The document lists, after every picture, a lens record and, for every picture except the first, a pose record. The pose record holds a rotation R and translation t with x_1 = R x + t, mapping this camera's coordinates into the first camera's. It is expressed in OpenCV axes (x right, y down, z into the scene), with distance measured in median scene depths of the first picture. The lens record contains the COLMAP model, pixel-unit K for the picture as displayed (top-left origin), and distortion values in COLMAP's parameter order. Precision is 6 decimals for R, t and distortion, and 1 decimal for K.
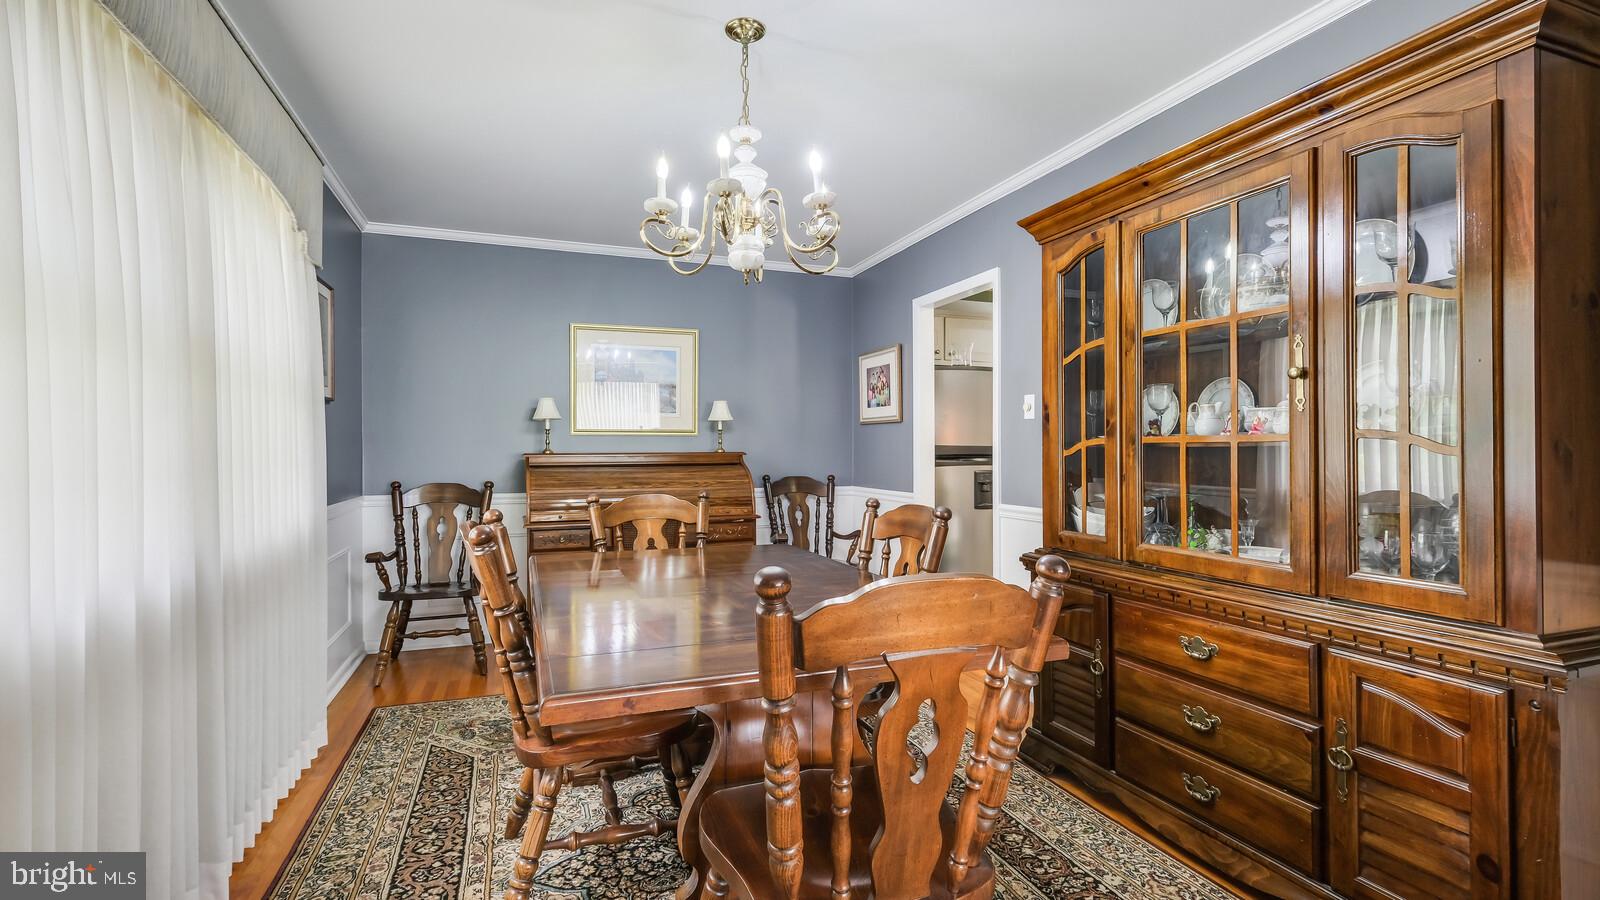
lens RADIAL K [[709.4, 0, 795.5], [0, 709.4, 448.0], [0, 0, 1]] dist [0.006140, 0.000591]
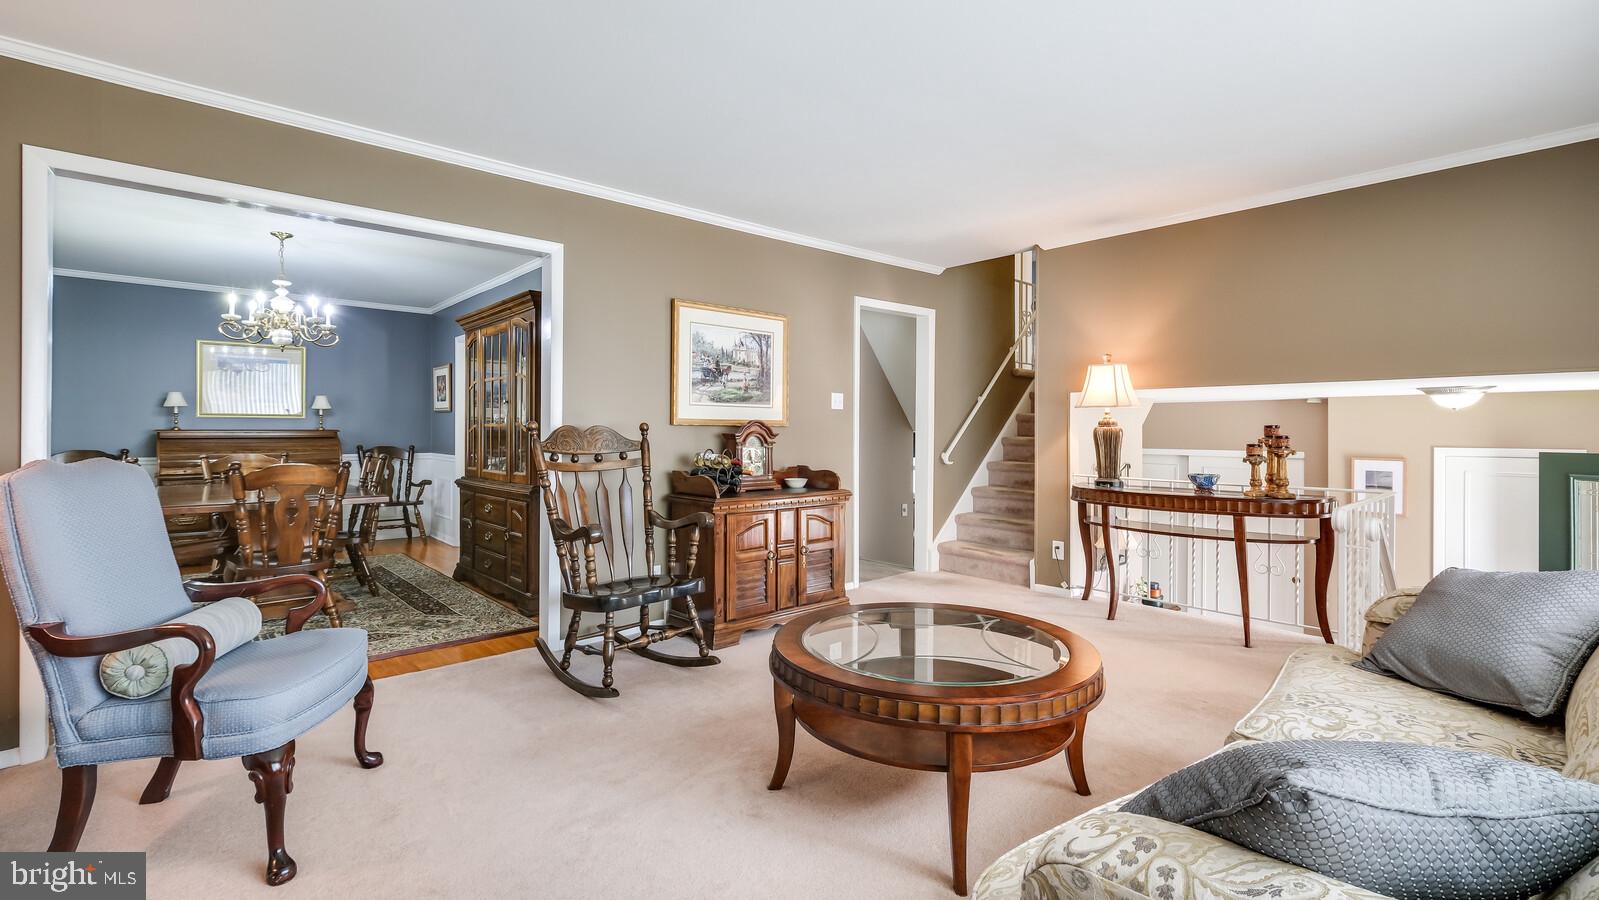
lens RADIAL K [[703.4, 0, 798.1], [0, 703.4, 427.3], [0, 0, 1]] dist [0.000143, -0.000034]
pose [[0.932187, 0.006920, 0.361910, 0.297996], [-0.007151, 0.999974, -0.000702, -0.005517], [-0.361906, -0.001934, 0.932213, -0.755770]]
